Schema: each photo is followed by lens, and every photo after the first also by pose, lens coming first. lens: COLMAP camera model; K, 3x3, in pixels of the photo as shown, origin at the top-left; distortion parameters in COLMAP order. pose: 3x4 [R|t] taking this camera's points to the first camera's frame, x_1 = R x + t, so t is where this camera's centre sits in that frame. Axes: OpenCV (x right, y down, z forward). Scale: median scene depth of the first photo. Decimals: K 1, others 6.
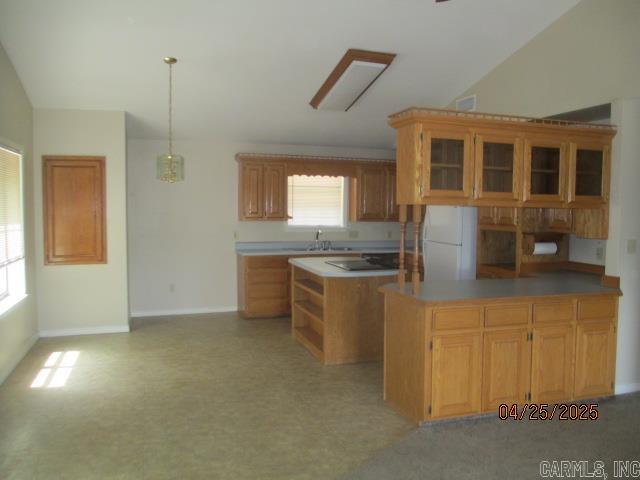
lens RADIAL K [[519.4, 0, 320.0], [0, 519.4, 240.0], [0, 0, 1]] dist [-0.064442, -0.000847]
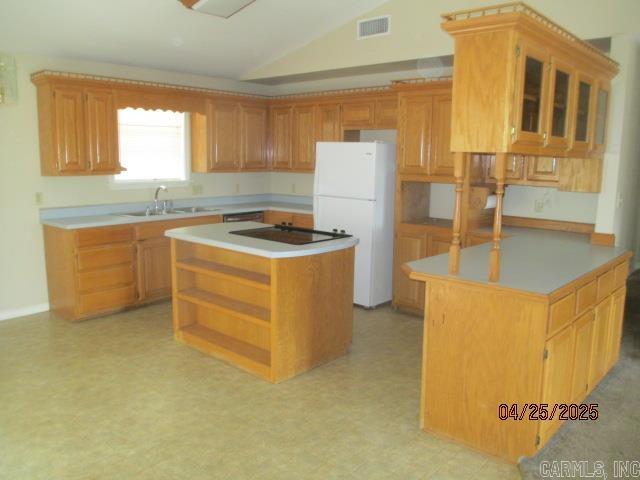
lens RADIAL K [[536.5, 0, 318.8], [0, 536.5, 231.8], [0, 0, 1]] dist [-0.027266, 0.000780]
pose [[0.877314, -0.070028, 0.474780, -0.177918], [0.030813, 0.995475, 0.089891, -0.016118], [-0.478927, -0.064233, 0.875502, 0.239016]]
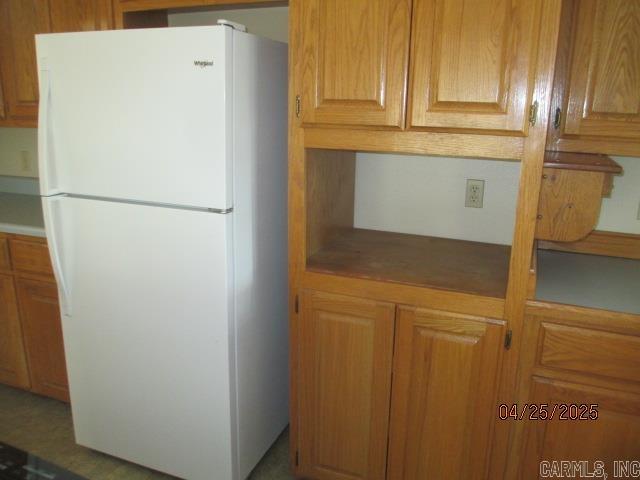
lens RADIAL K [[519.4, 0, 320.0], [0, 519.4, 240.0], [0, 0, 1]] dist [-0.064442, -0.000847]
pose [[0.672816, -0.195655, 0.713469, 0.087394], [0.045694, 0.973544, 0.223885, -0.027850], [-0.738397, -0.118032, 0.663956, 0.643086]]
